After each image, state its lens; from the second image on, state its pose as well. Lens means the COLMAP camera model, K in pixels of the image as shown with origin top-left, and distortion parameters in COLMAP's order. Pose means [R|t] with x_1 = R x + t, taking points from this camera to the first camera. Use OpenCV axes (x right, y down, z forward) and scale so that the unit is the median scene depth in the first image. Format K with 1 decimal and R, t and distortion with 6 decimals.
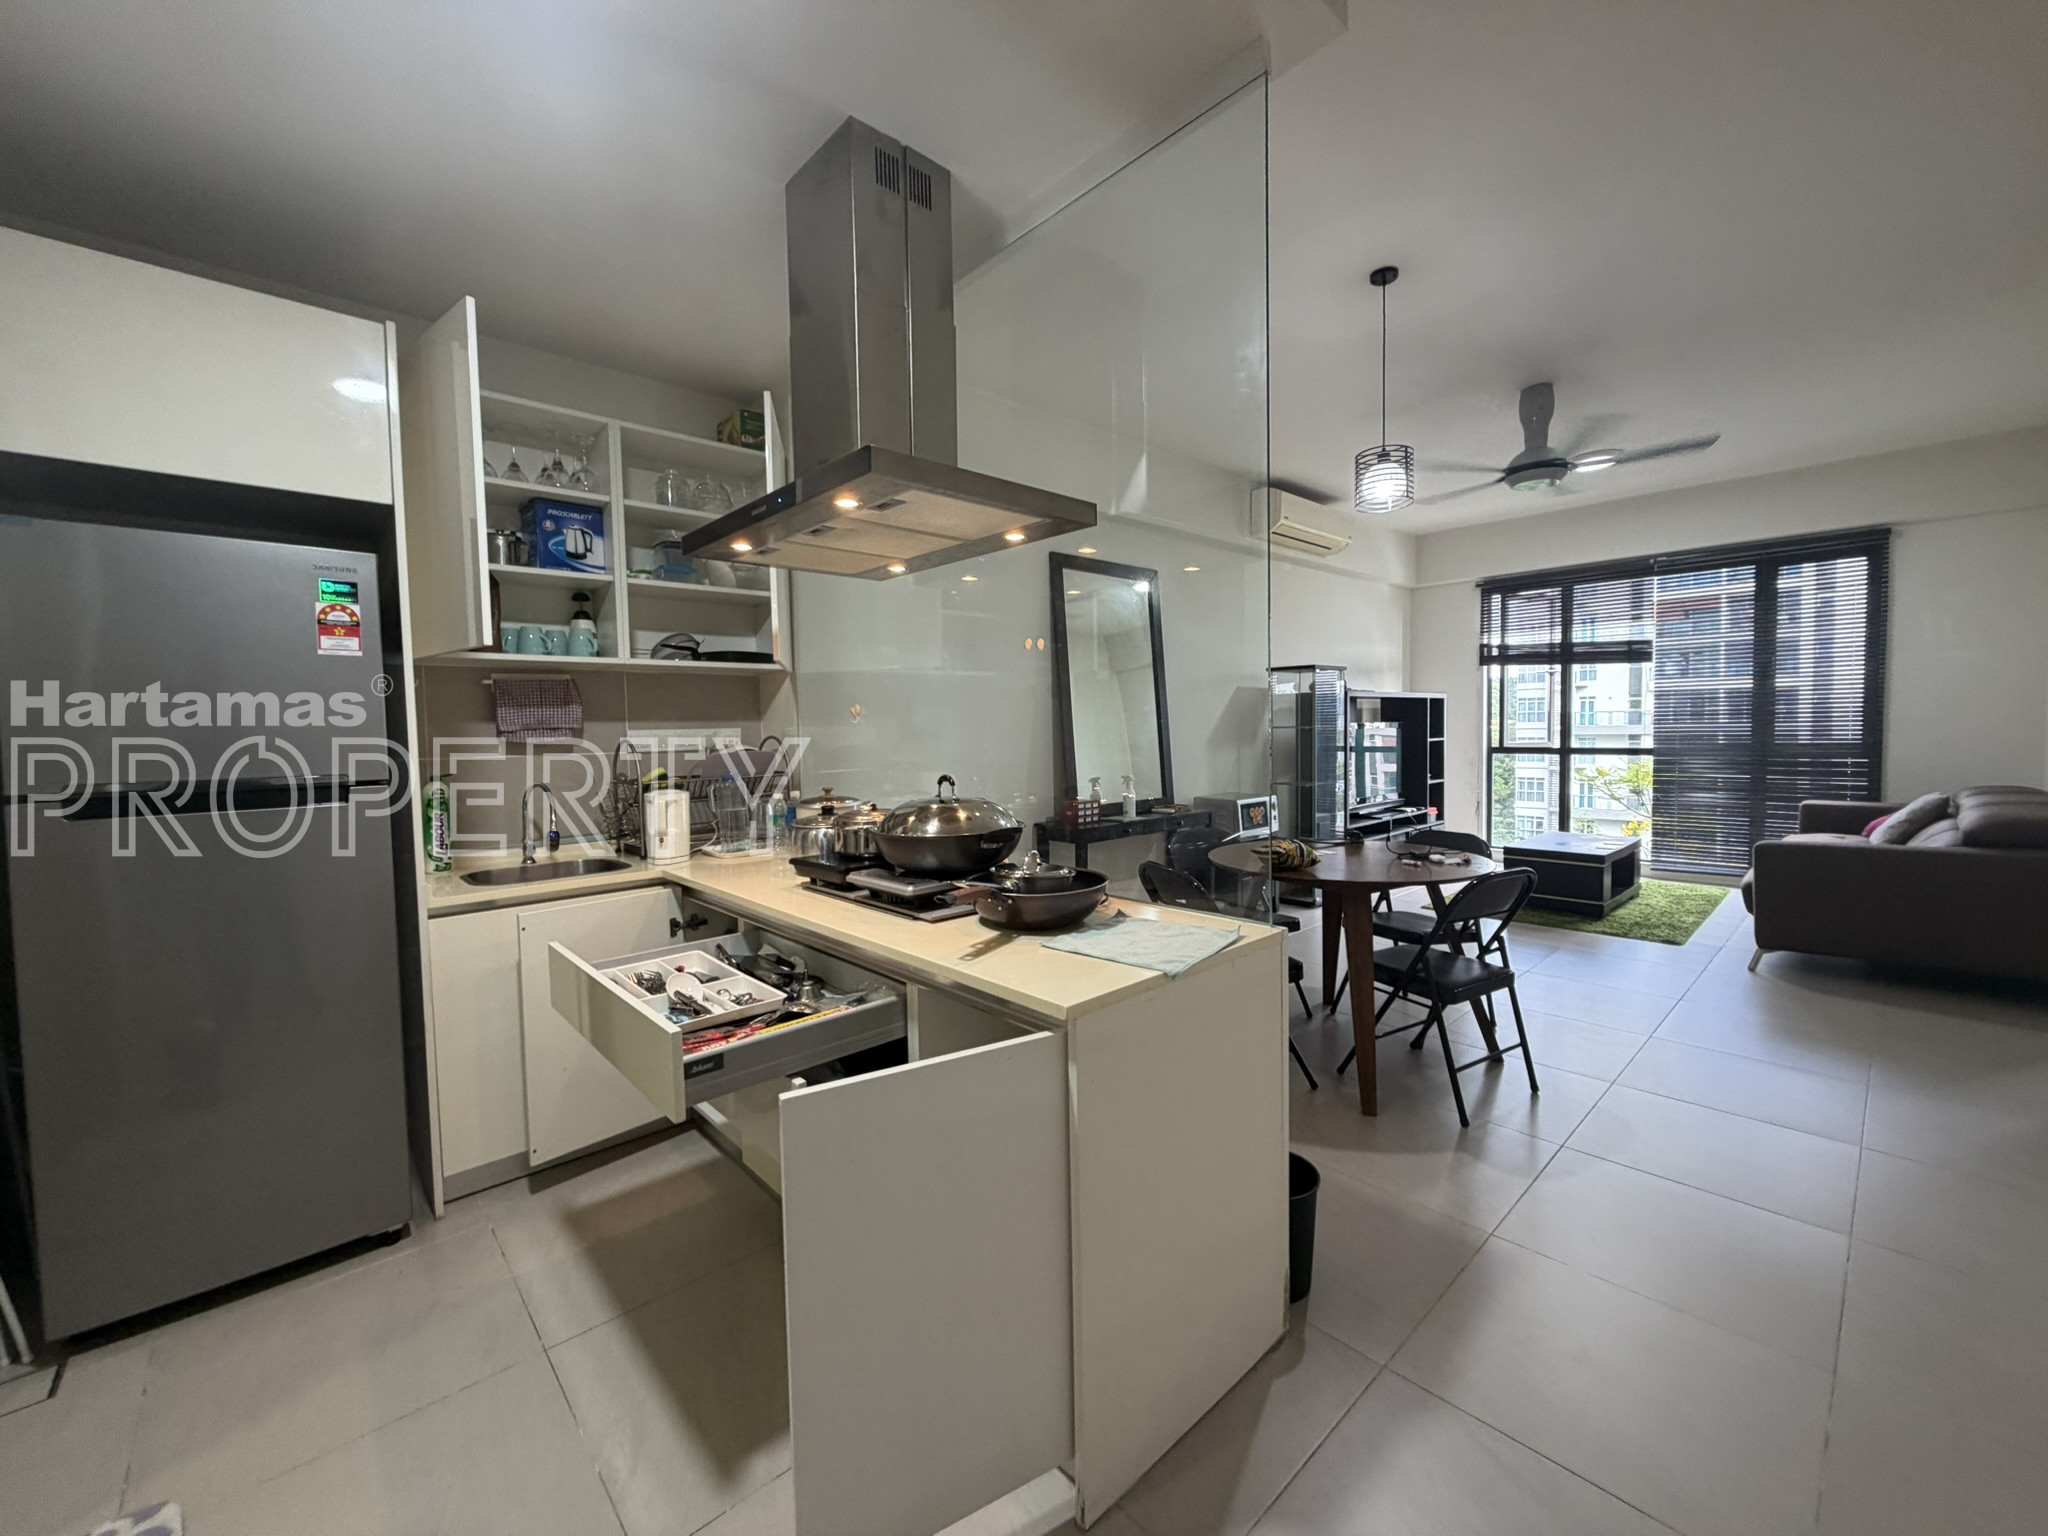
lens RADIAL K [[816.7, 0, 1021.9], [0, 816.7, 764.1], [0, 0, 1]] dist [-0.000506, 0.000047]
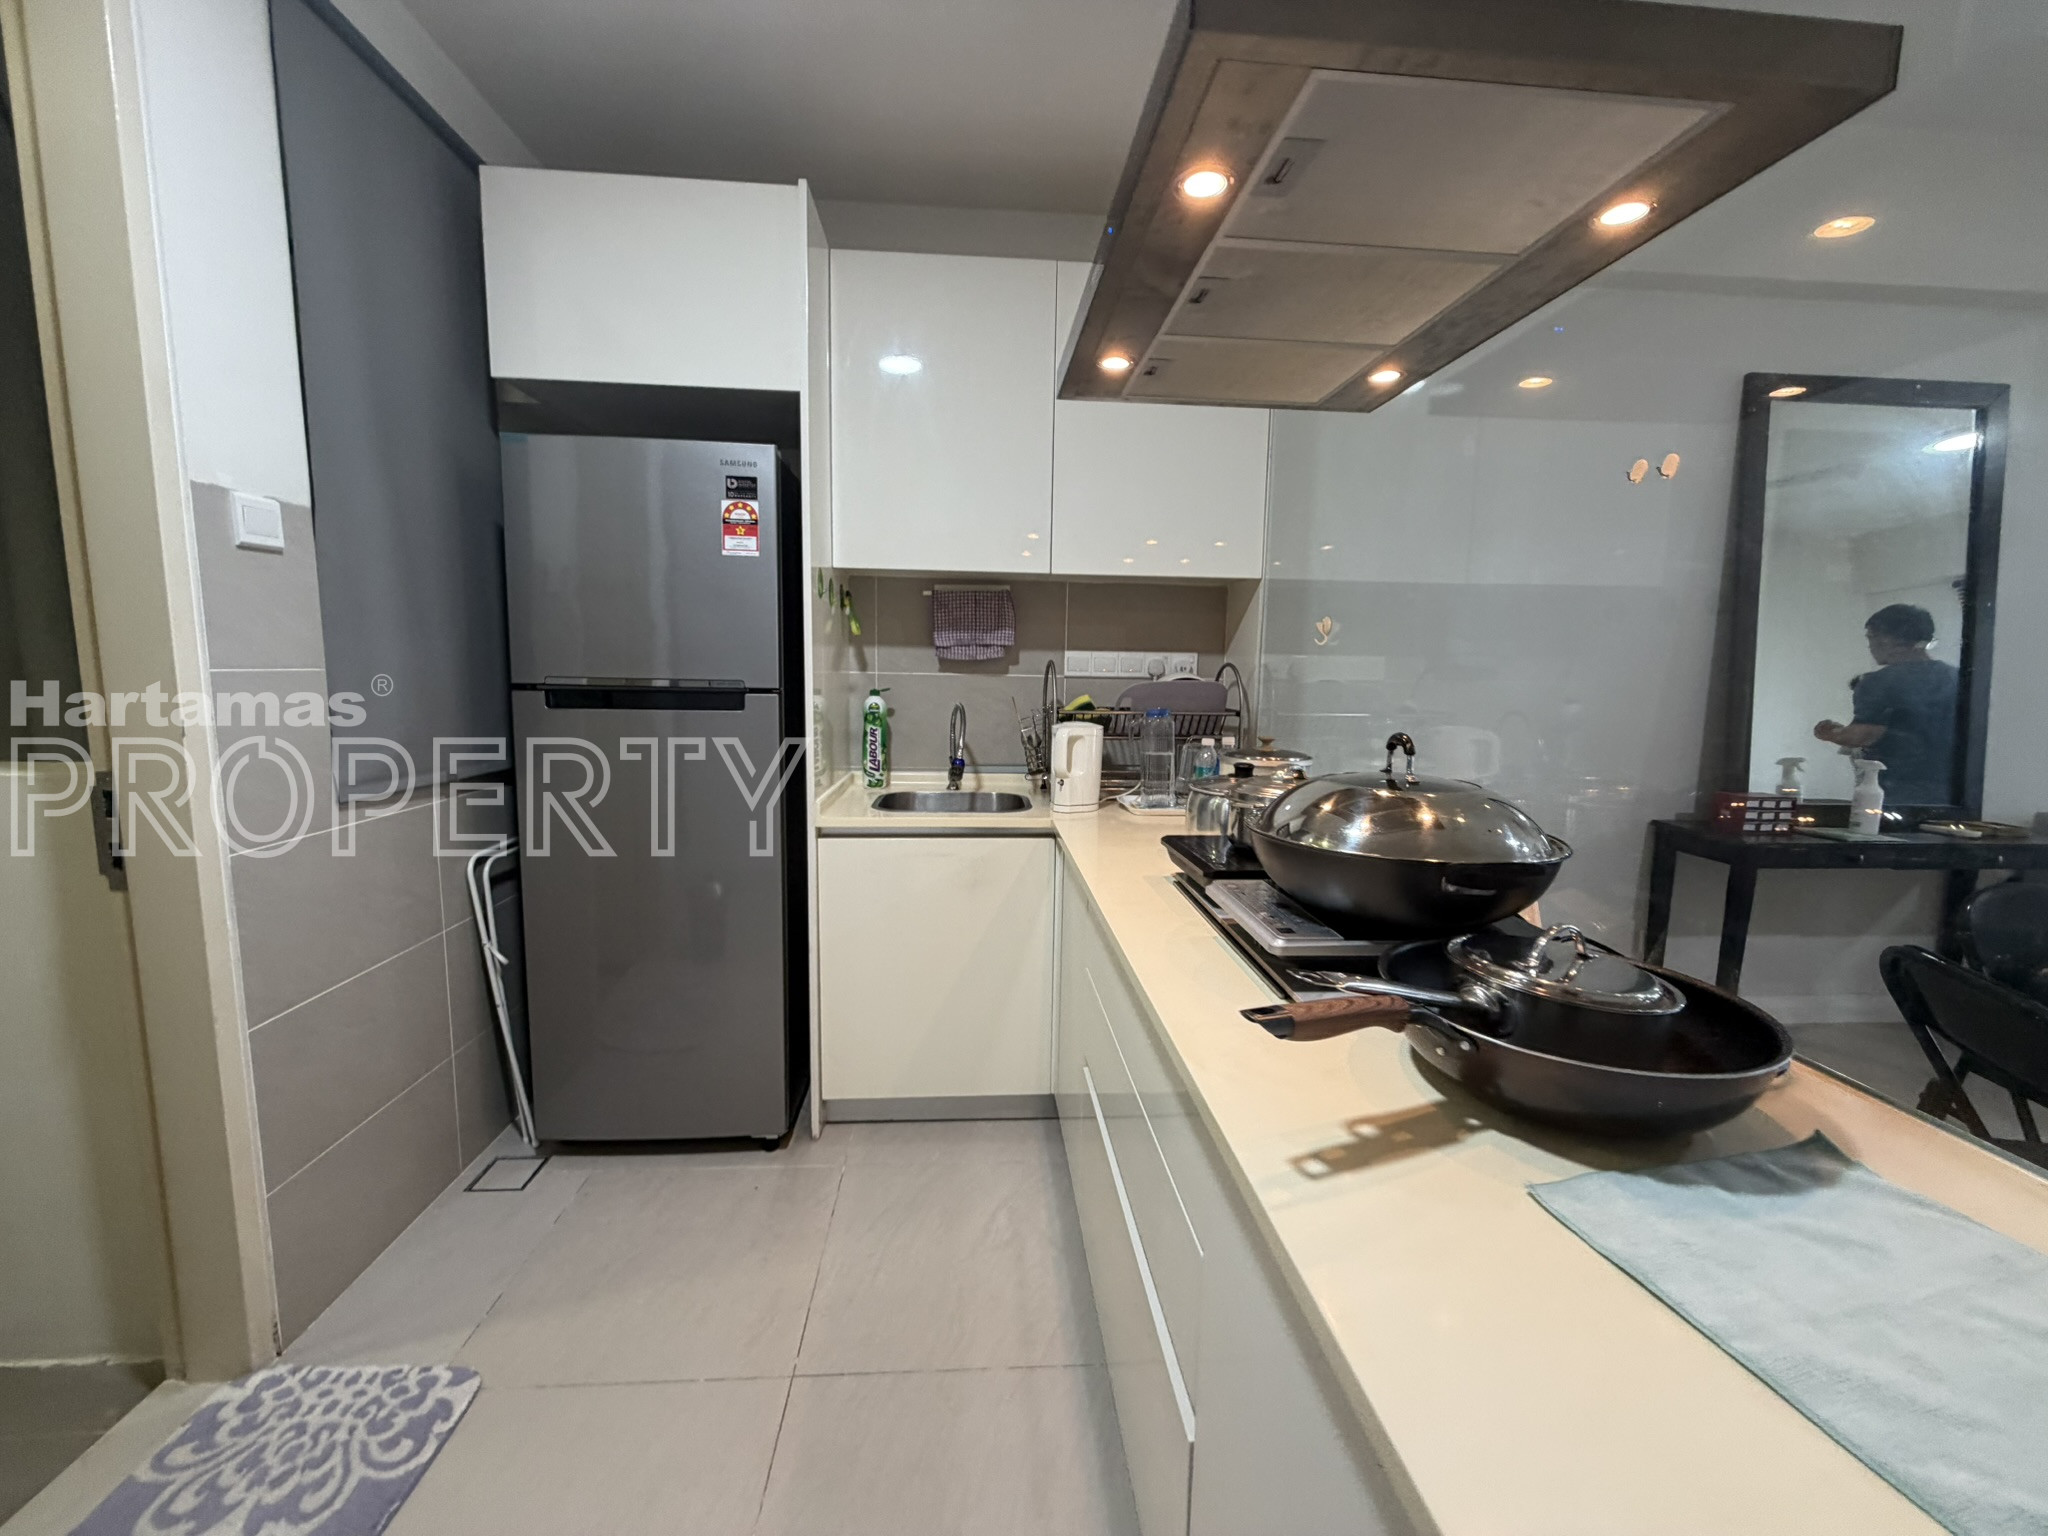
lens RADIAL K [[816.7, 0, 1021.9], [0, 816.7, 764.1], [0, 0, 1]] dist [-0.000506, 0.000047]
pose [[0.781329, 0.108665, -0.614587, 0.015668], [-0.062973, 0.993427, 0.095589, -0.000917], [0.620934, -0.035984, 0.783036, 0.167065]]
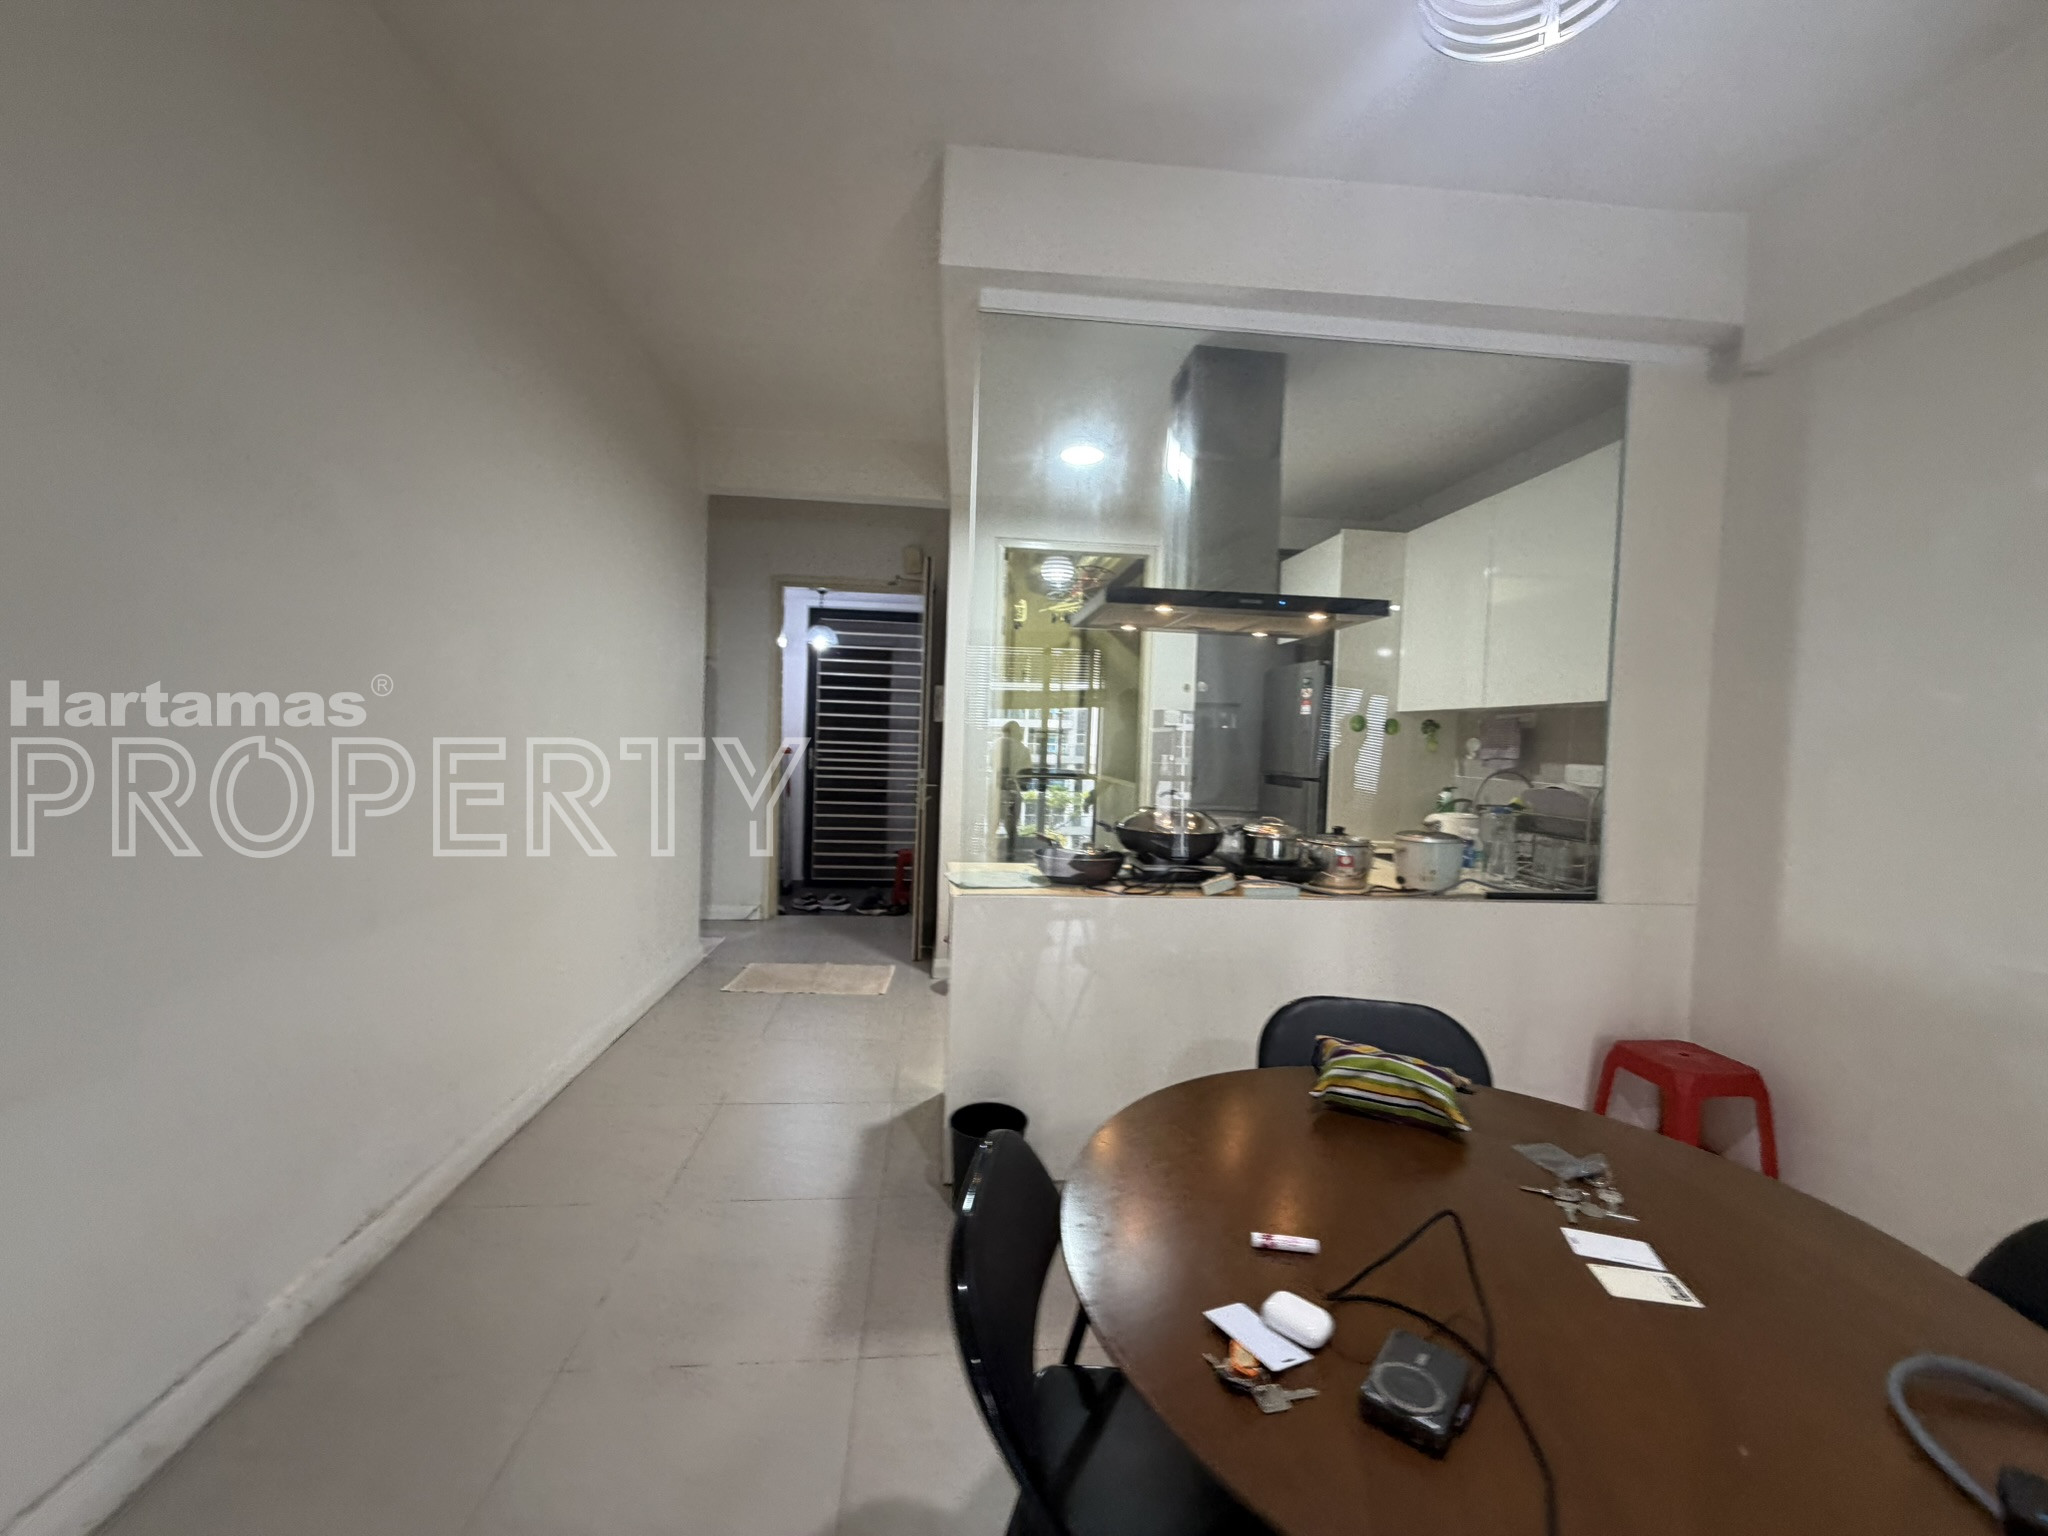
lens RADIAL K [[815.9, 0, 1019.7], [0, 815.9, 765.3], [0, 0, 1]] dist [0.000744, 0.000521]
pose [[-0.593122, 0.027377, -0.804647, 0.450327], [-0.056905, 0.995497, 0.075817, -0.045847], [0.803099, 0.090757, -0.588893, 0.612805]]
